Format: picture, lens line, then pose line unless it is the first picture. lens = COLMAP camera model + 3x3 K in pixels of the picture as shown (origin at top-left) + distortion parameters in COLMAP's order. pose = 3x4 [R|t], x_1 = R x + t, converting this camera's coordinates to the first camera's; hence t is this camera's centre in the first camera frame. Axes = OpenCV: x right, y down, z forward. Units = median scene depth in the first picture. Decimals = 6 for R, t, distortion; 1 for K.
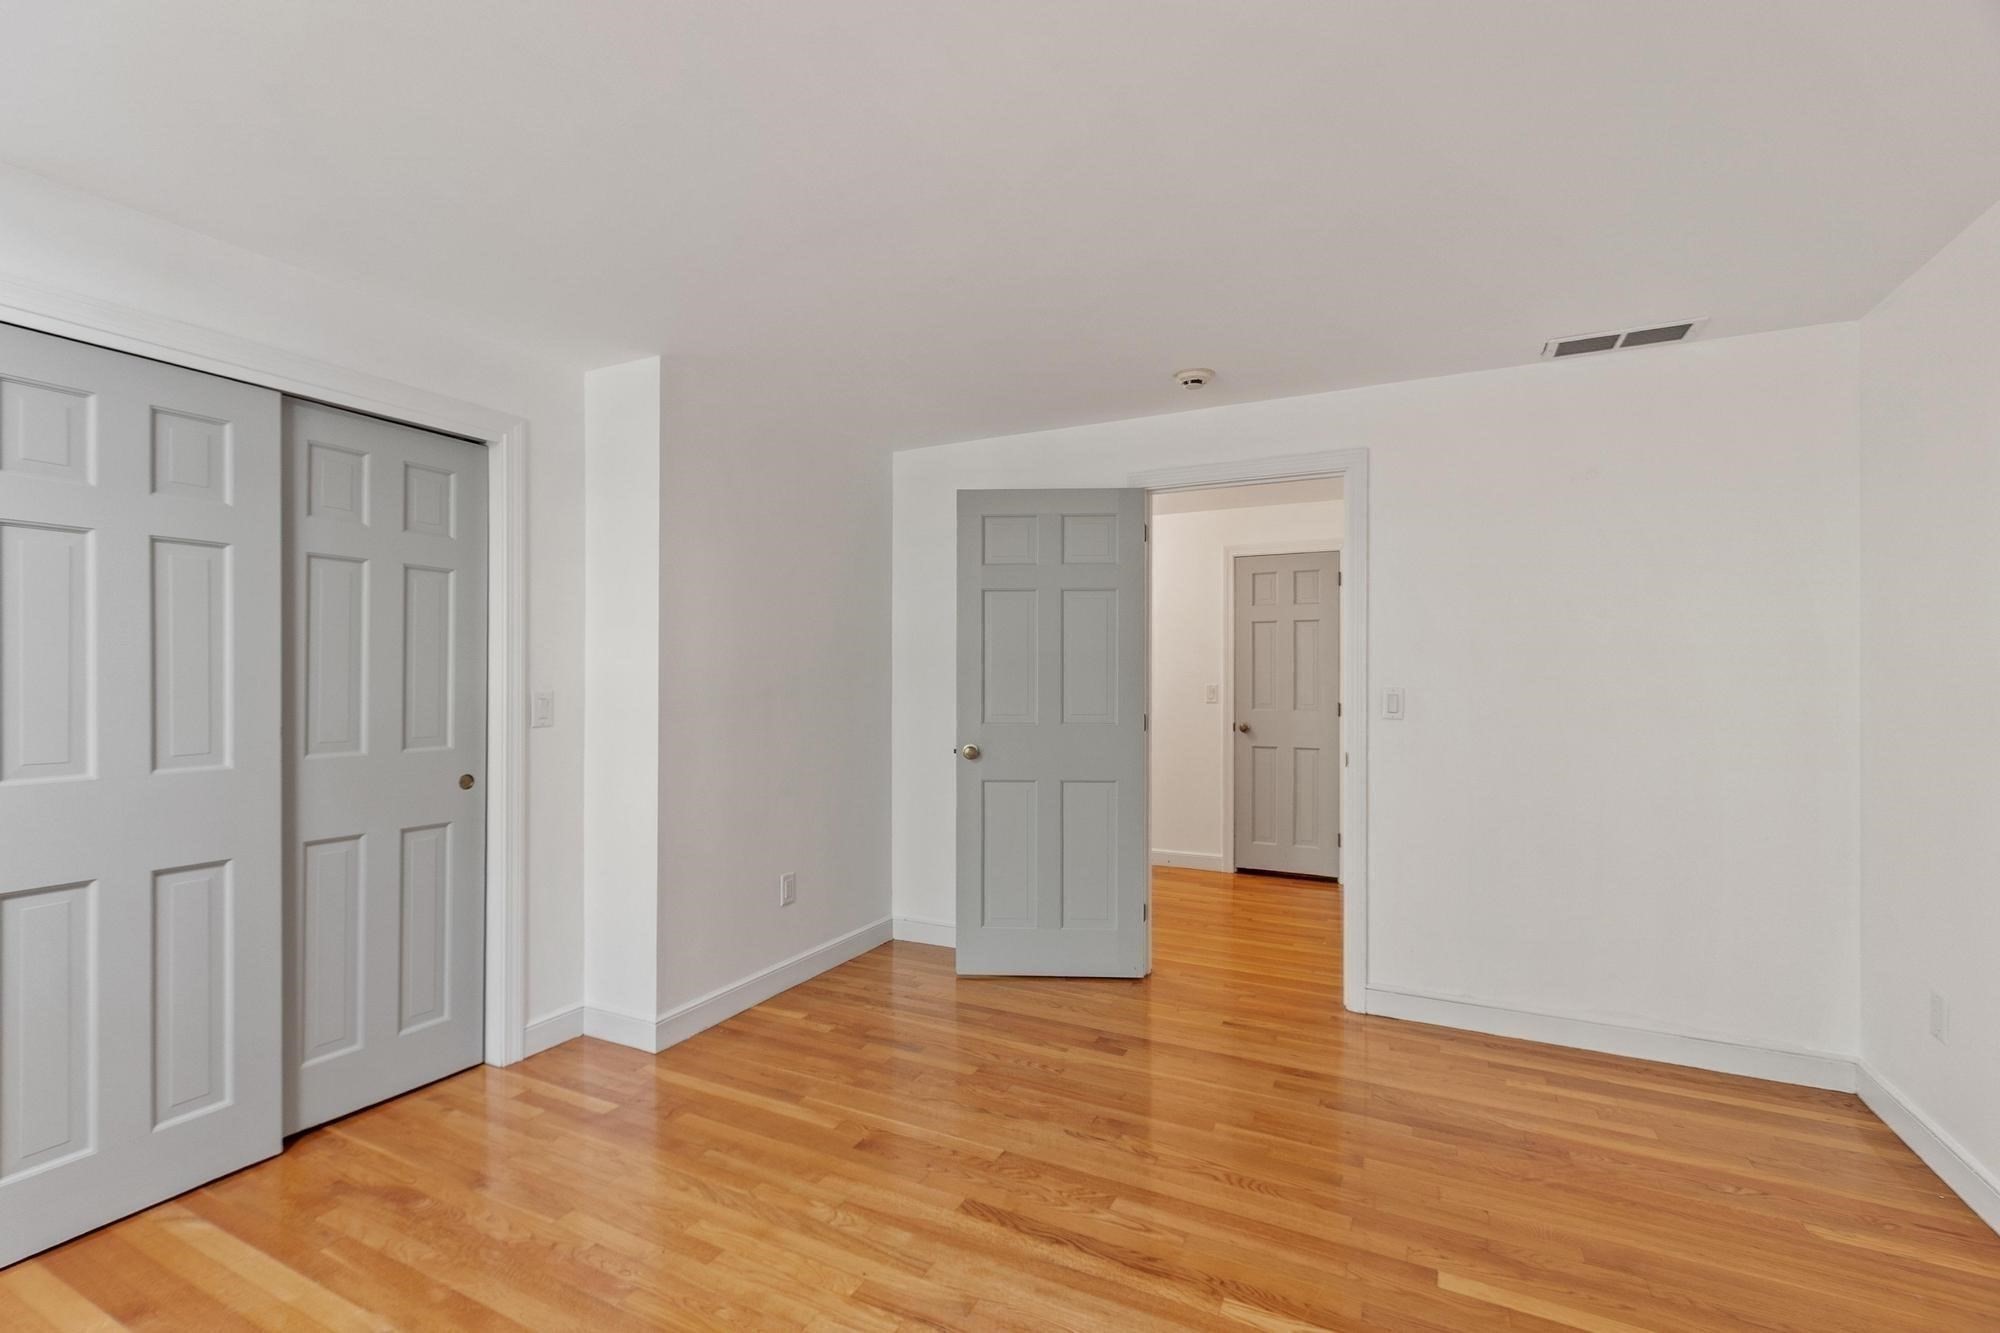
lens RADIAL K [[870.7, 0, 987.1], [0, 870.7, 671.8], [0, 0, 1]] dist [0.003734, -0.001280]
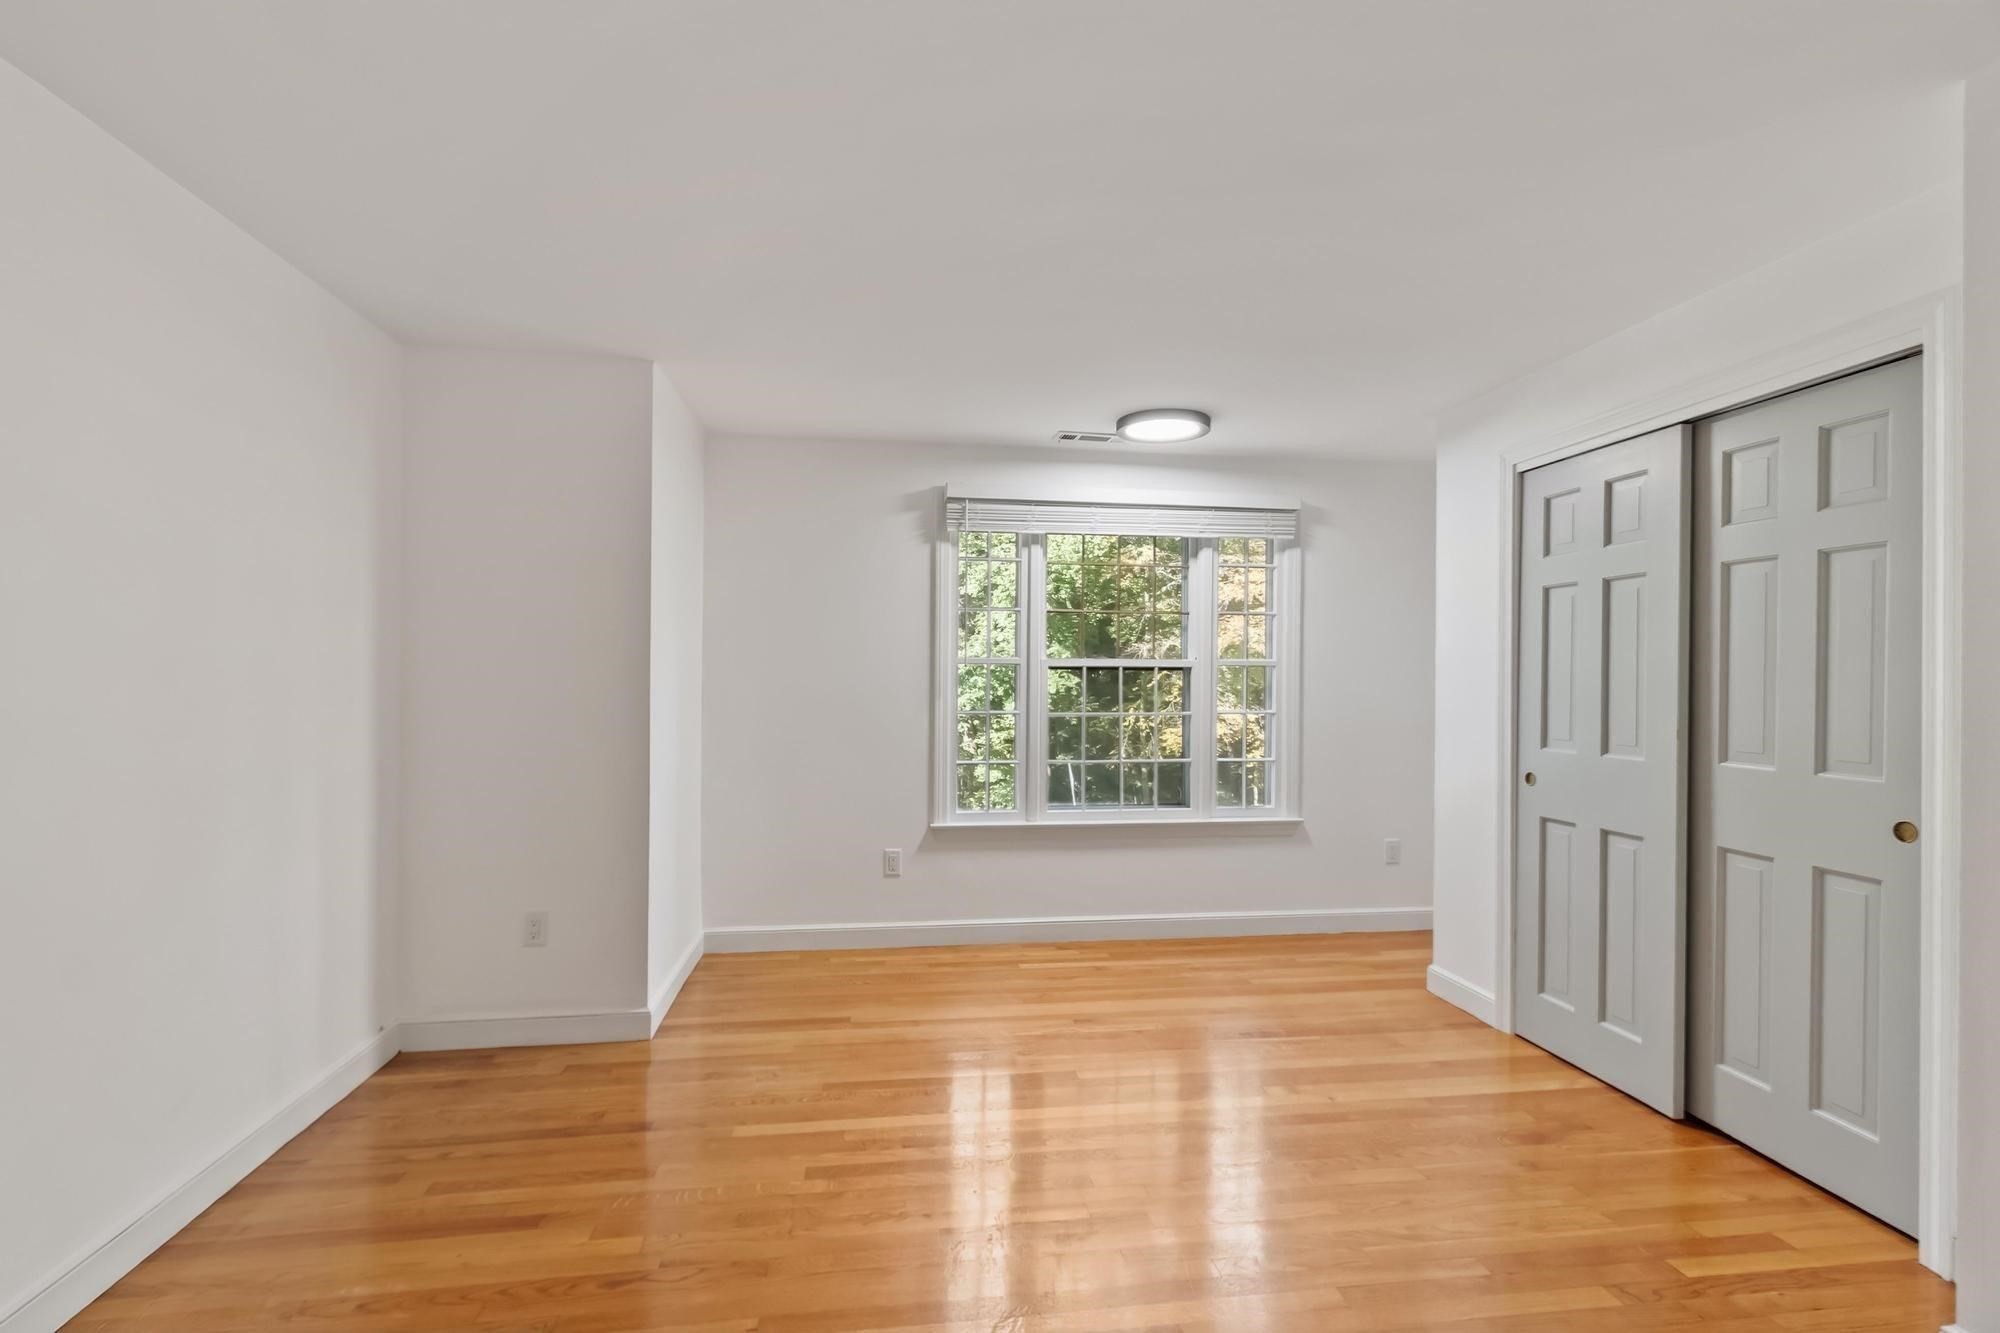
lens RADIAL K [[870.7, 0, 942.5], [0, 870.7, 684.0], [0, 0, 1]] dist [0.003734, -0.001280]
pose [[-0.844420, 0.003429, -0.535671, 0.520596], [0.003354, 0.999994, 0.001114, 0.001006], [0.535672, -0.000856, -0.844426, 1.358298]]
